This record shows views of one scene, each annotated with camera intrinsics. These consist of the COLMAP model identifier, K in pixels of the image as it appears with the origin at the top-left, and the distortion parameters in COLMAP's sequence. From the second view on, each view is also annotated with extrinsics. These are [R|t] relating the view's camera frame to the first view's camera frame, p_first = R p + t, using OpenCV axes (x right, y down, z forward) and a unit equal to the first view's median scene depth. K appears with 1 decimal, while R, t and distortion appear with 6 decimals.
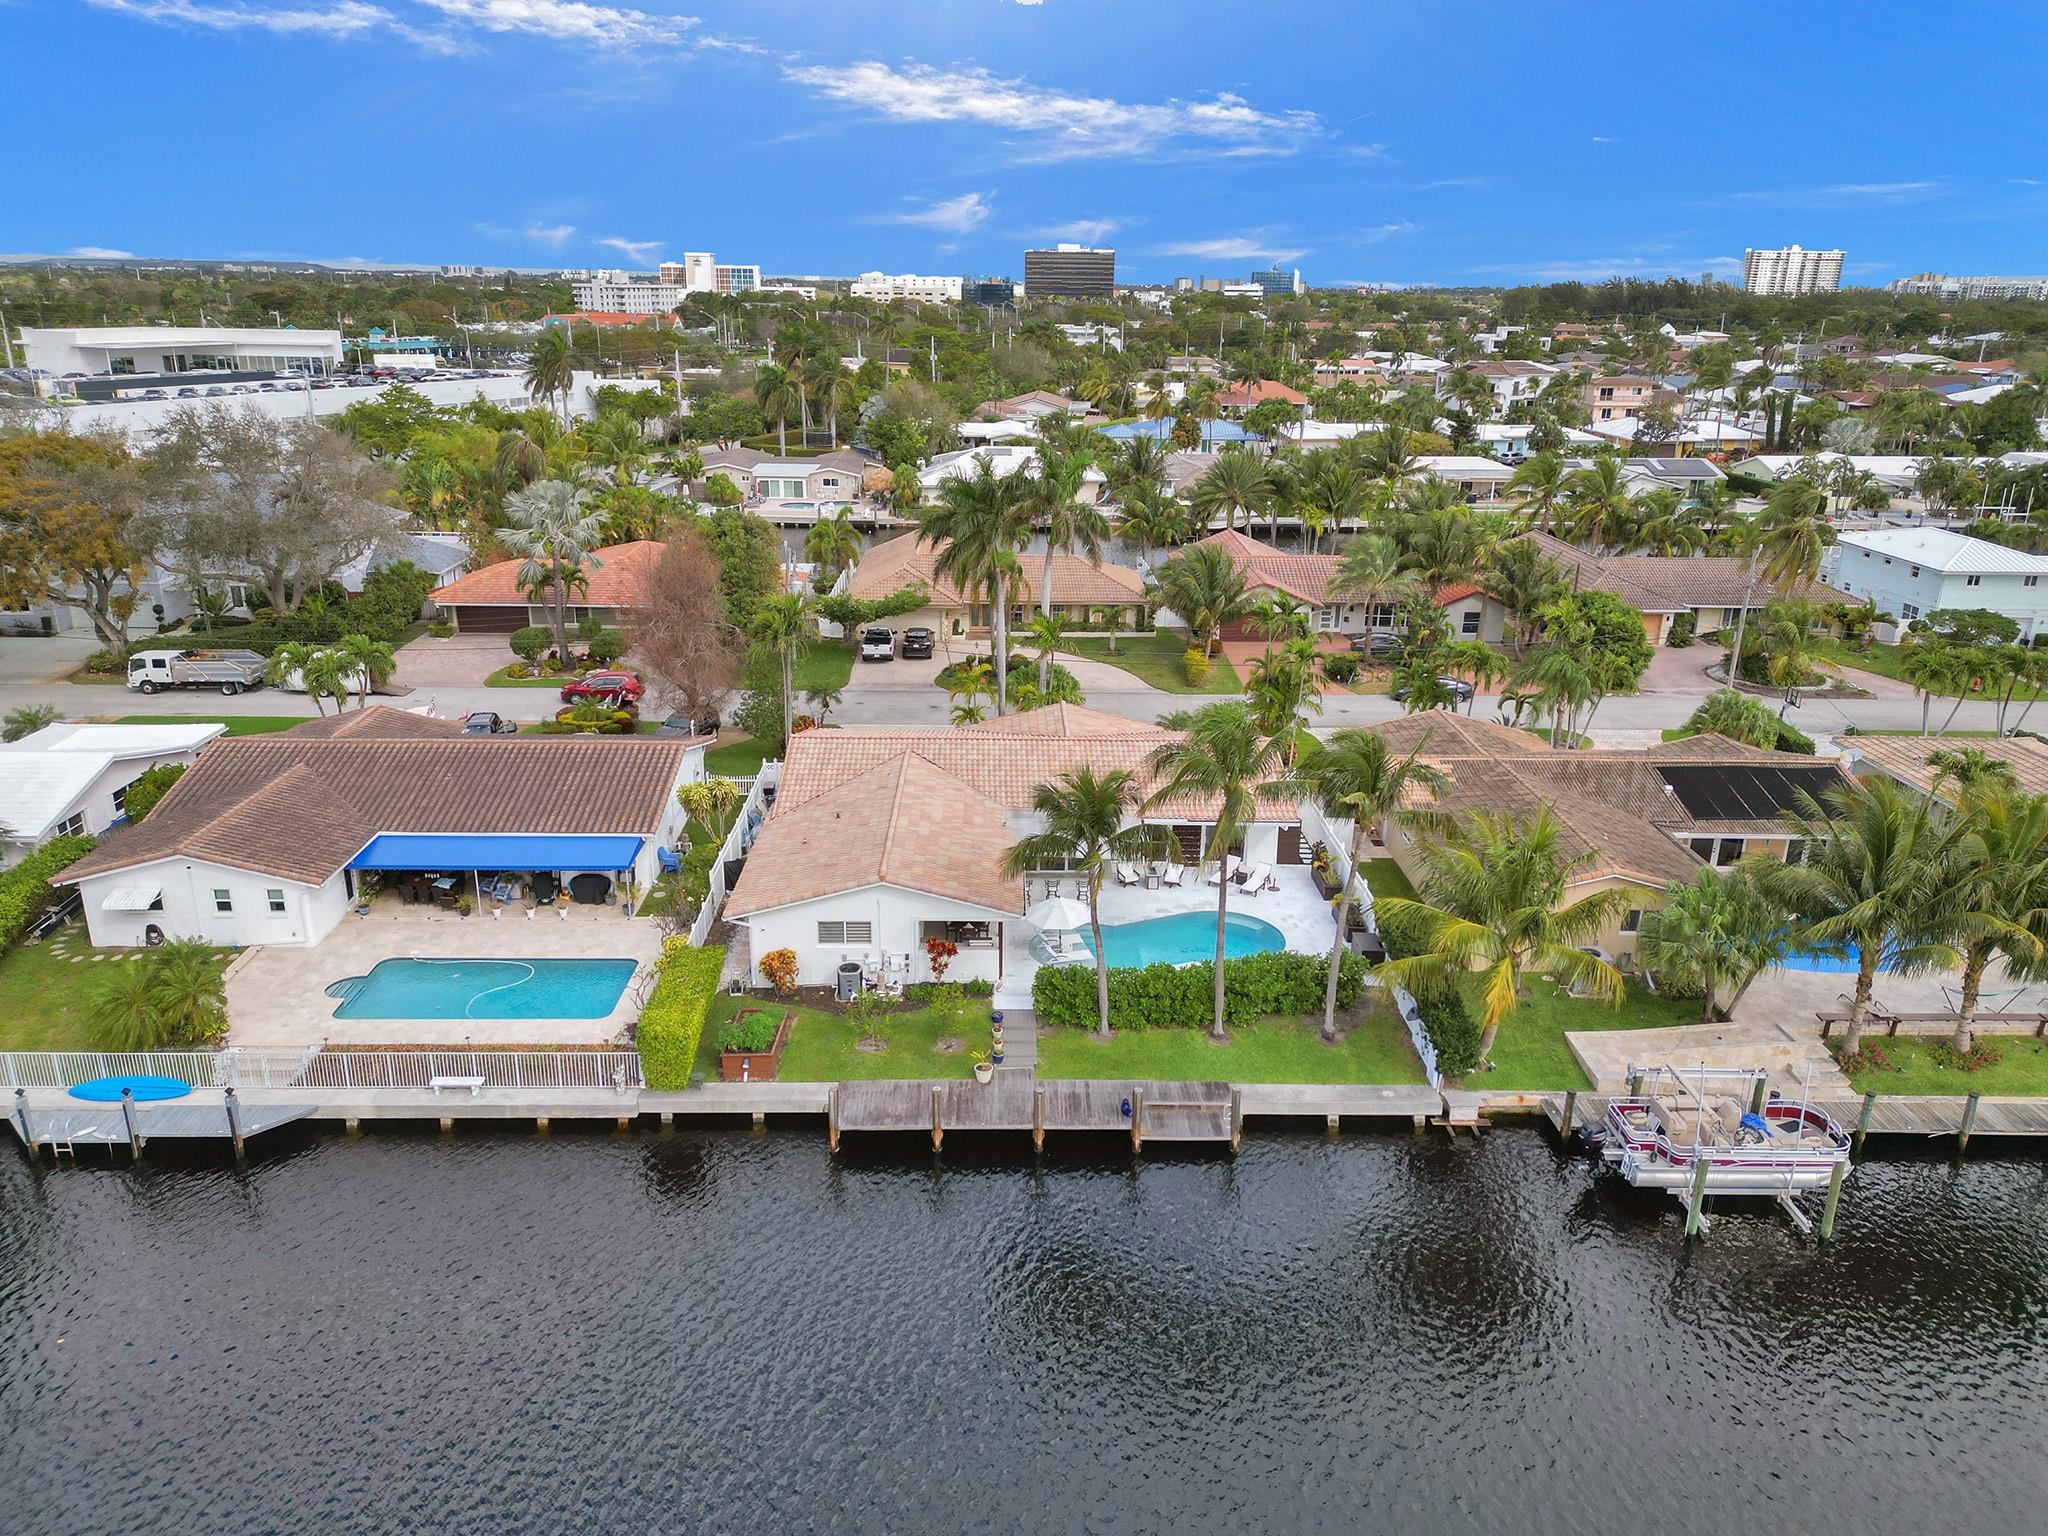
lens RADIAL K [[1412.1, 0, 1024.0], [0, 1412.1, 768.0], [0, 0, 1]] dist [0.075109, -0.057464]
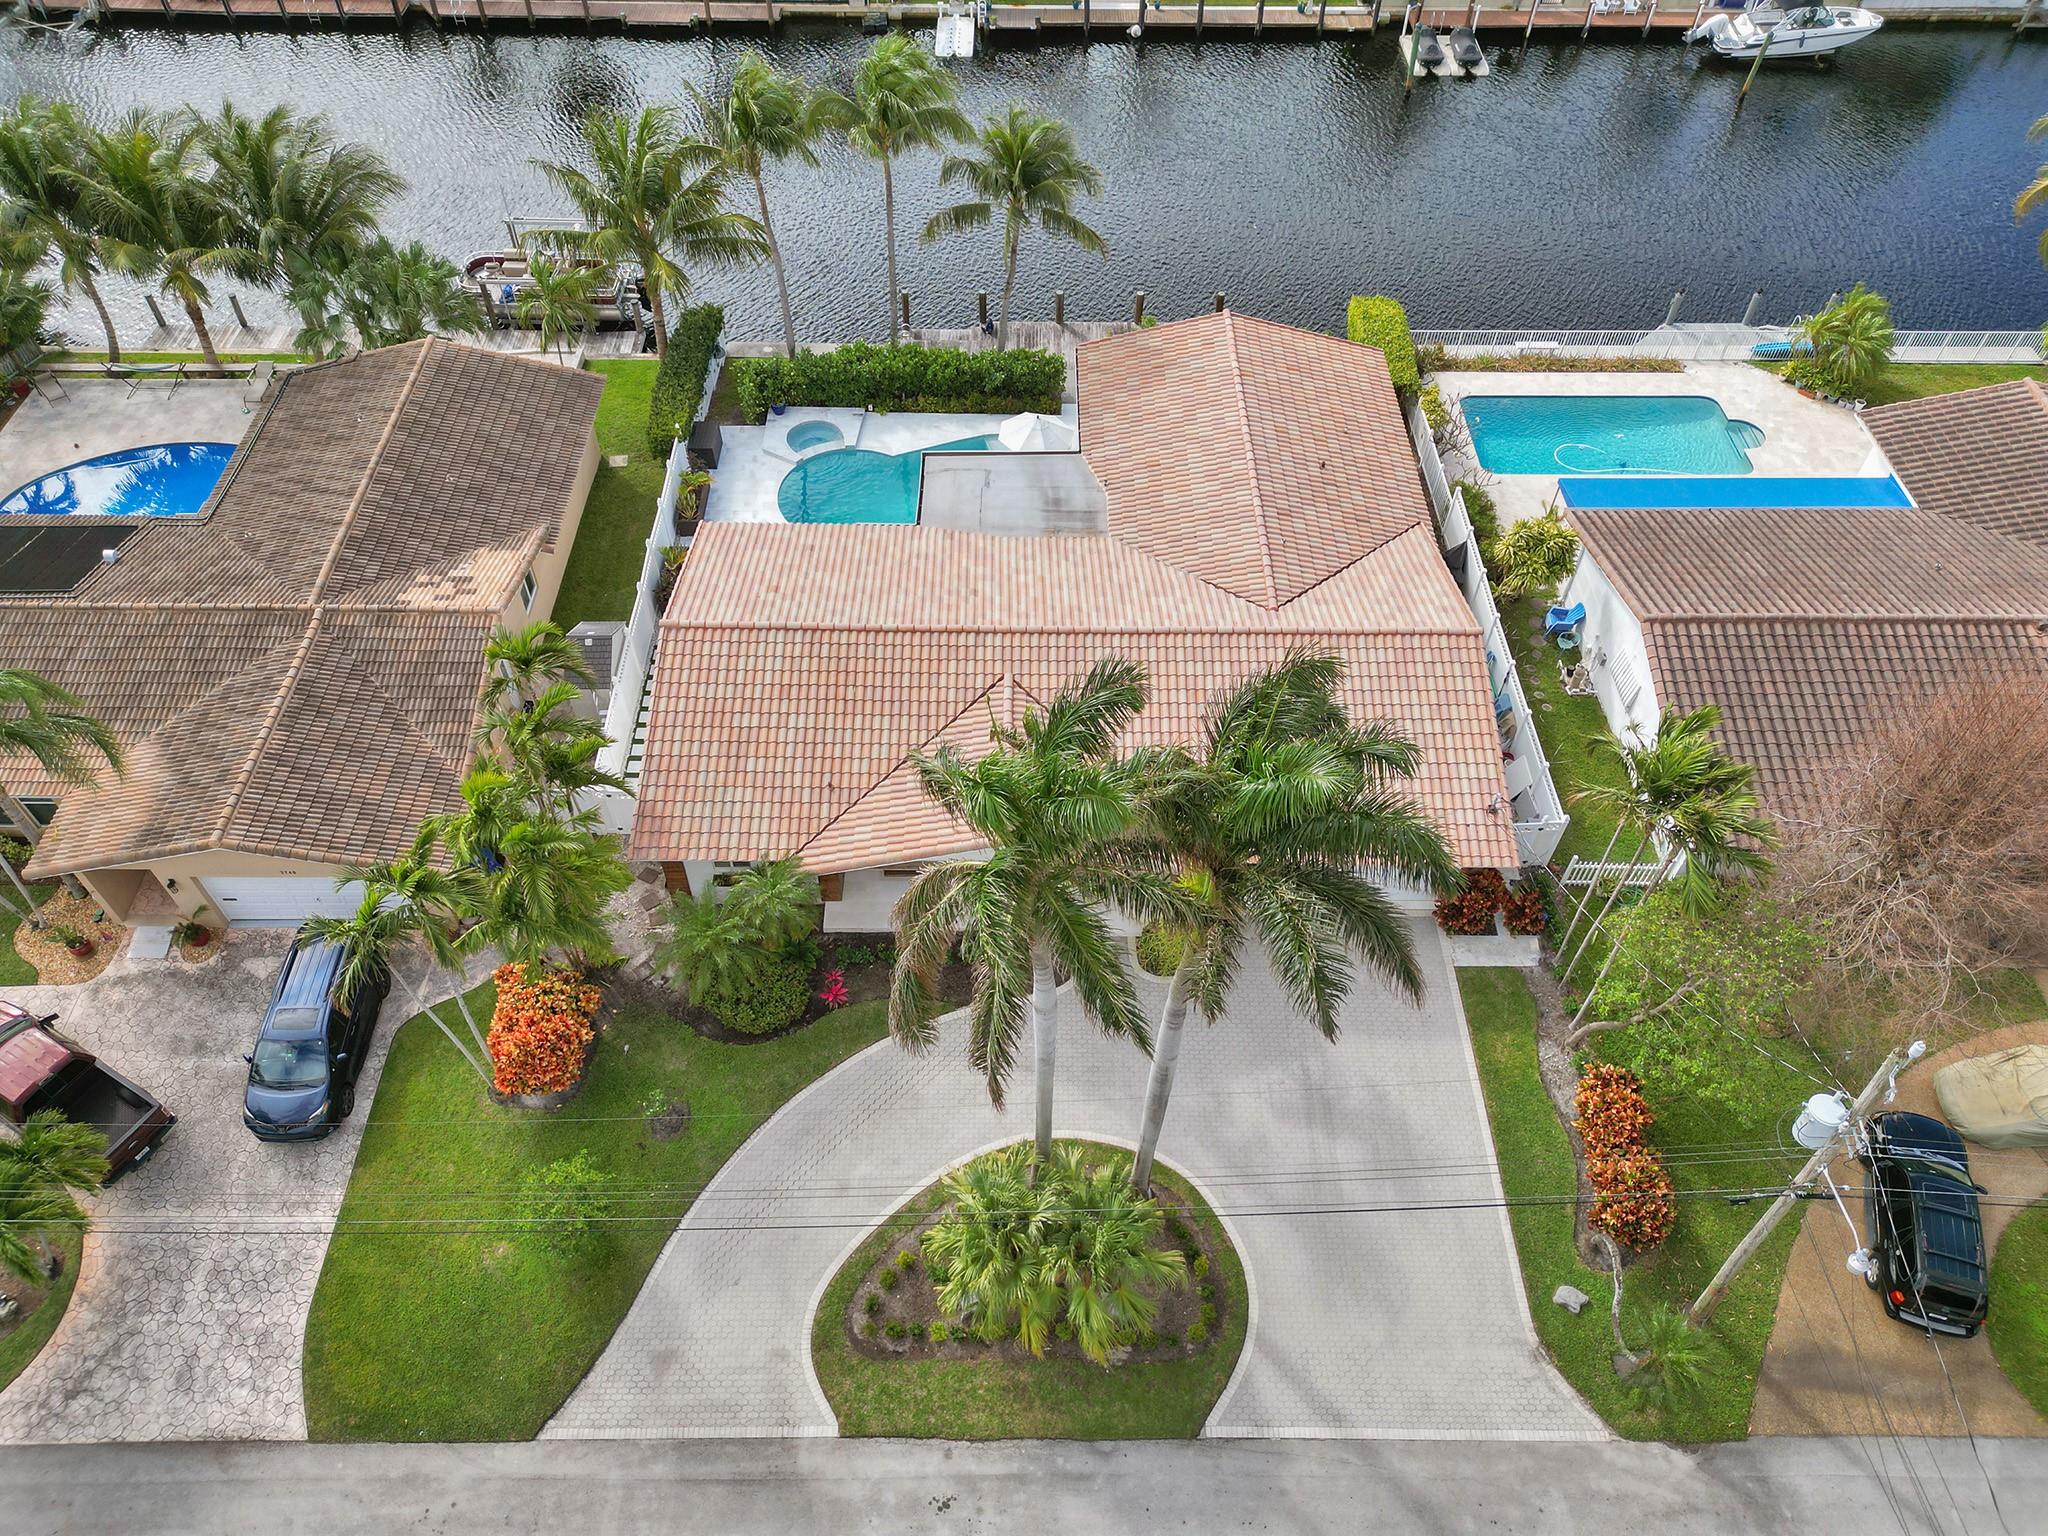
lens RADIAL K [[1438.9, 0, 1019.4], [0, 1438.9, 763.6], [0, 0, 1]] dist [0.075222, -0.070897]
pose [[-0.999652, -0.025782, -0.005658, 0.037904], [-0.014926, 0.375323, 0.926774, -0.713205], [-0.021771, 0.926536, -0.375577, 1.630335]]
